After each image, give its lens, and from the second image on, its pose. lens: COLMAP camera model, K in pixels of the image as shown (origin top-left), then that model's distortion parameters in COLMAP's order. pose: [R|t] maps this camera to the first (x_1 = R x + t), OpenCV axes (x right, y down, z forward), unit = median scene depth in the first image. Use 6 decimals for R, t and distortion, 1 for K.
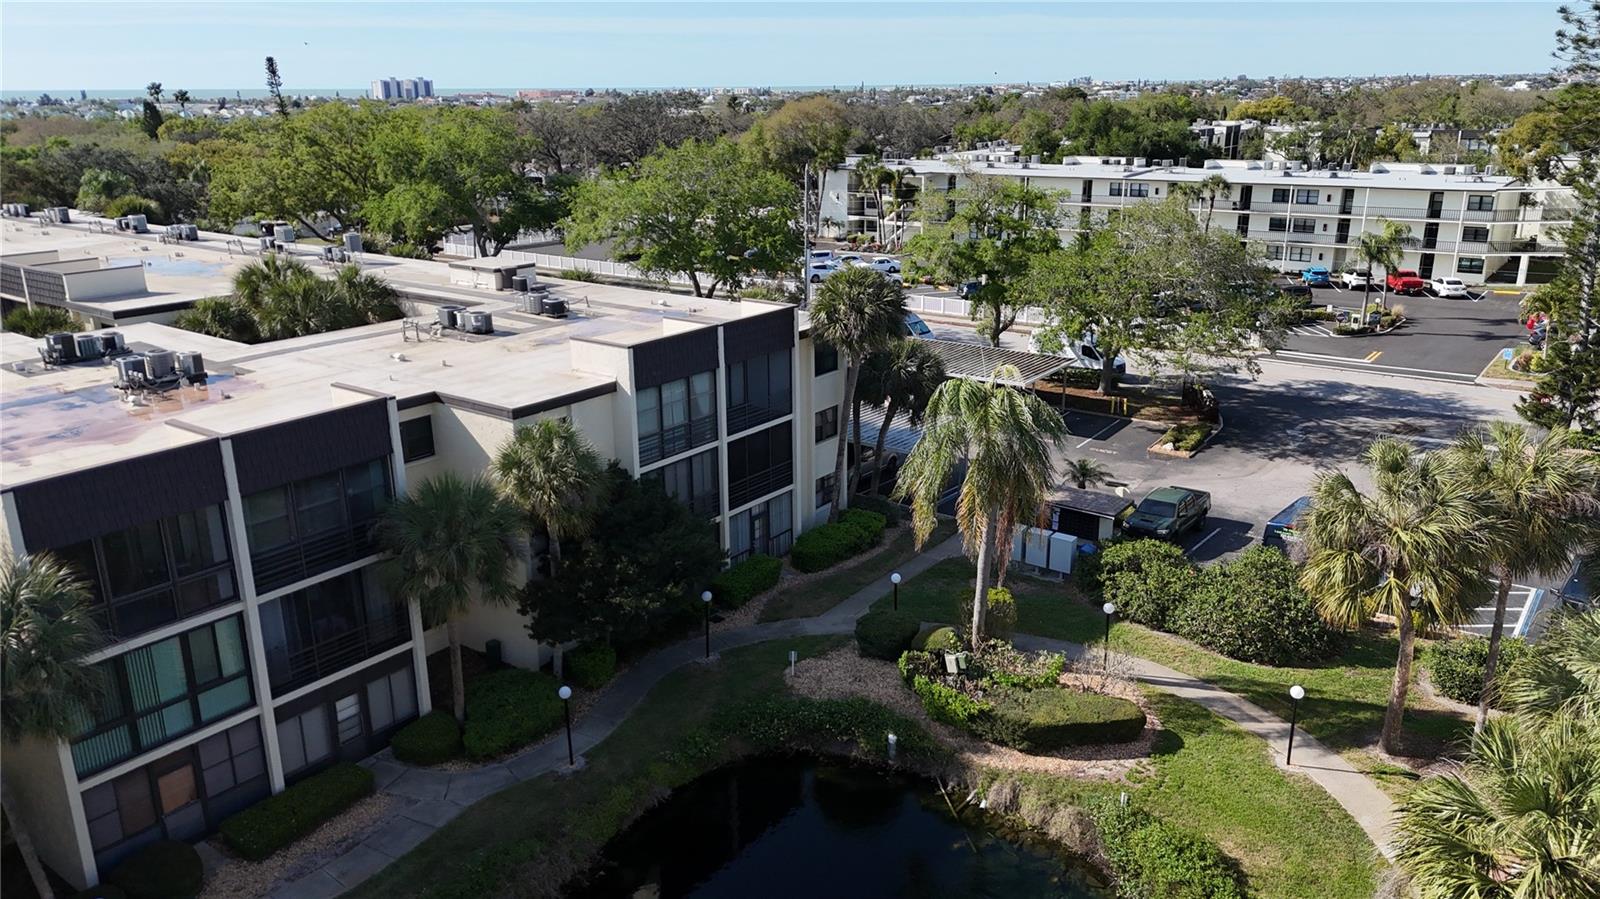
lens RADIAL K [[1178.9, 0, 800.0], [0, 1178.9, 449.5], [0, 0, 1]] dist [0.077032, -0.080659]
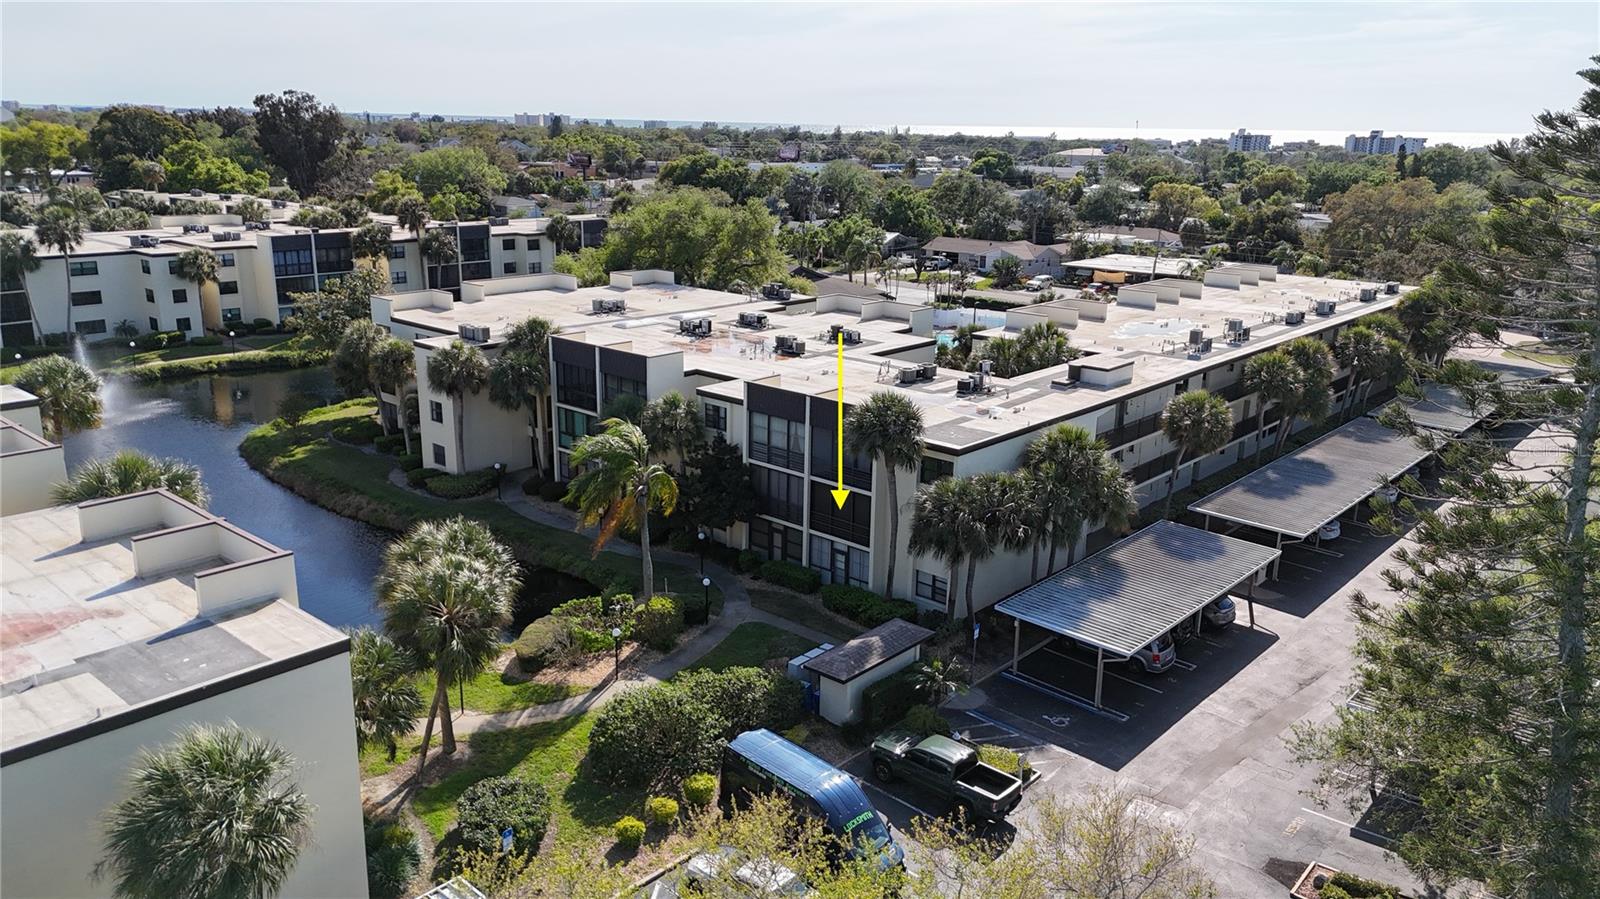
lens RADIAL K [[1178.9, 0, 800.0], [0, 1178.9, 449.5], [0, 0, 1]] dist [0.077032, -0.080659]
pose [[-0.092073, 0.259272, -0.961406, 1.416829], [-0.311986, 0.909381, 0.275120, -0.465666], [0.945615, 0.325276, -0.002840, 1.094430]]
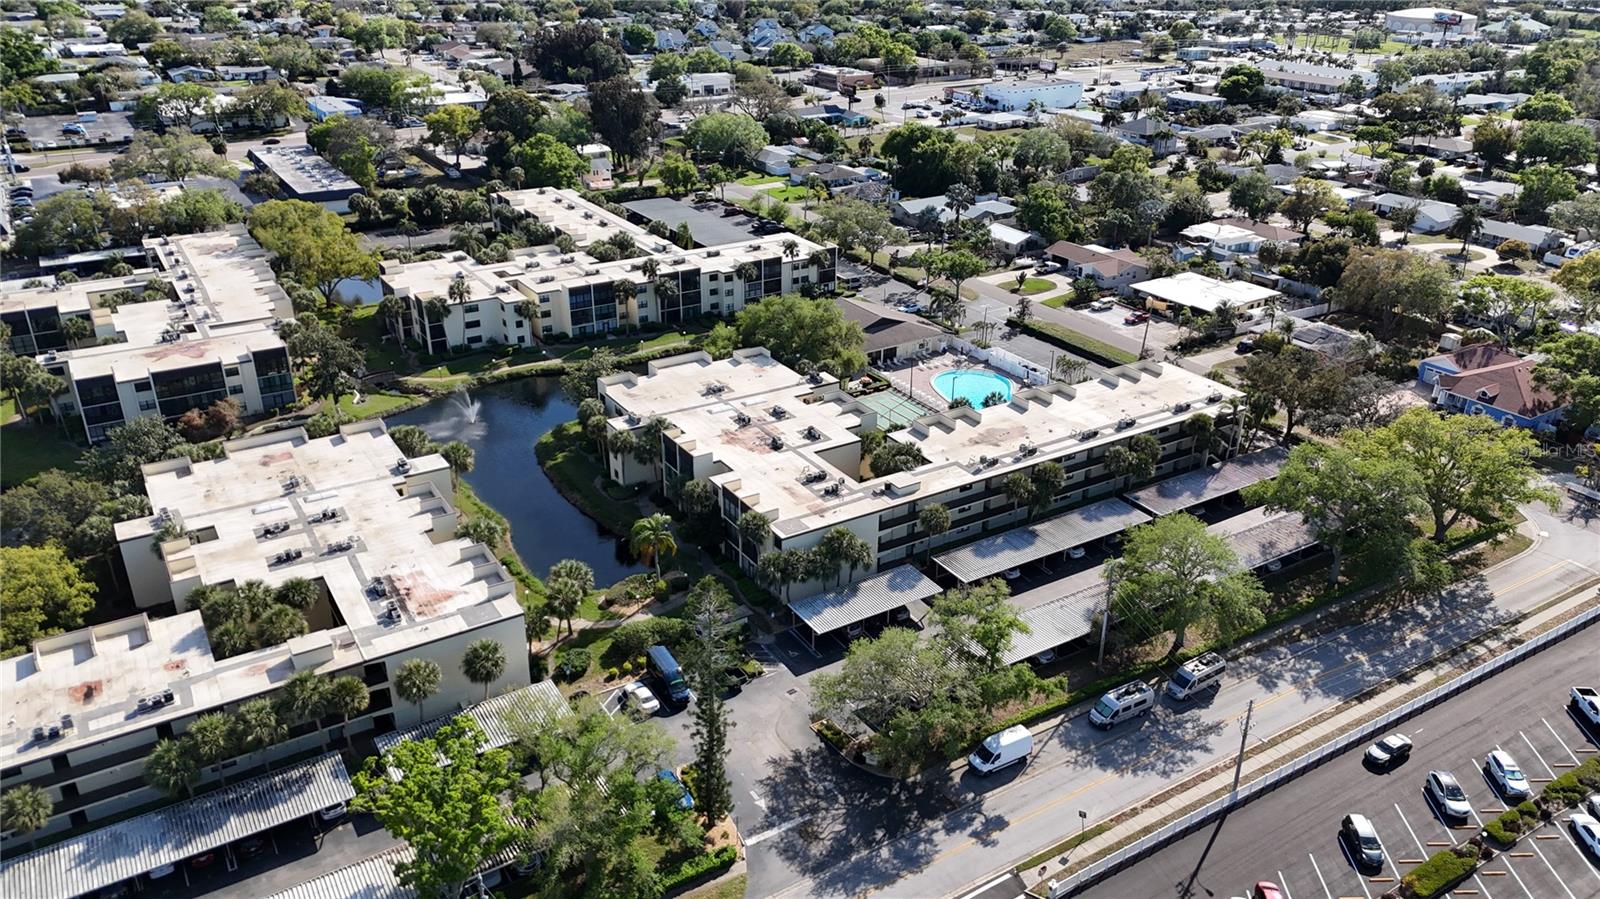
lens RADIAL K [[1178.9, 0, 800.0], [0, 1178.9, 449.5], [0, 0, 1]] dist [0.077032, -0.080659]
pose [[-0.370446, 0.384802, -0.845398, 2.778143], [-0.282282, 0.820465, 0.497146, -2.025727], [0.884922, 0.422807, -0.195315, 1.857548]]
